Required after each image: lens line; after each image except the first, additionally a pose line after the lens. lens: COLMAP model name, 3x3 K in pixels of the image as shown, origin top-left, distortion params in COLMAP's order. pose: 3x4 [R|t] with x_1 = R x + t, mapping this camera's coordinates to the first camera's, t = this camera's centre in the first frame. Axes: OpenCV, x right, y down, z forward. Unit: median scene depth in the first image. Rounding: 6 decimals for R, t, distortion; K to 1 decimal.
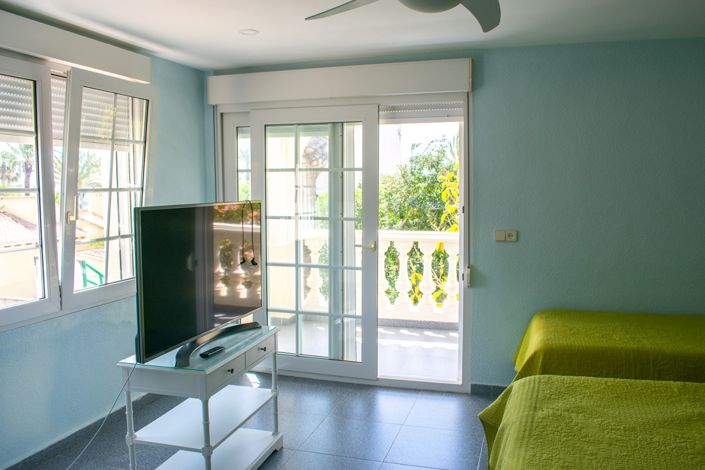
lens RADIAL K [[568.9, 0, 367.9], [0, 568.9, 237.4], [0, 0, 1]] dist [-0.088003, 0.008826]
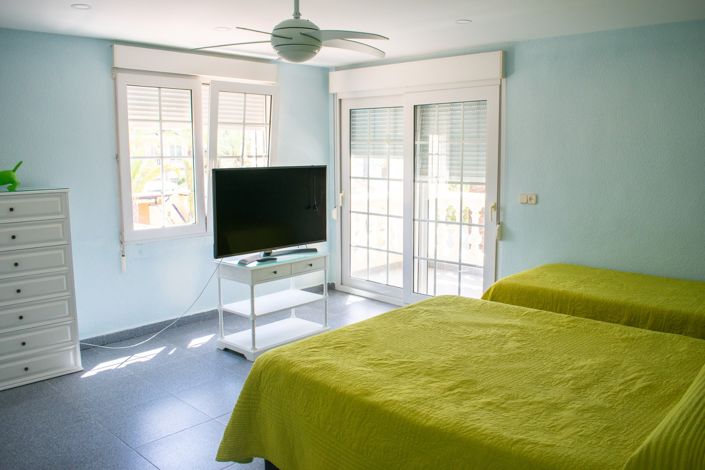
lens RADIAL K [[568.9, 0, 367.9], [0, 568.9, 237.4], [0, 0, 1]] dist [-0.088003, 0.008826]
pose [[0.902676, 0.070514, -0.424504, 0.467856], [-0.043973, 0.996434, 0.072011, 0.007422], [0.428068, -0.046336, 0.902558, -0.234458]]
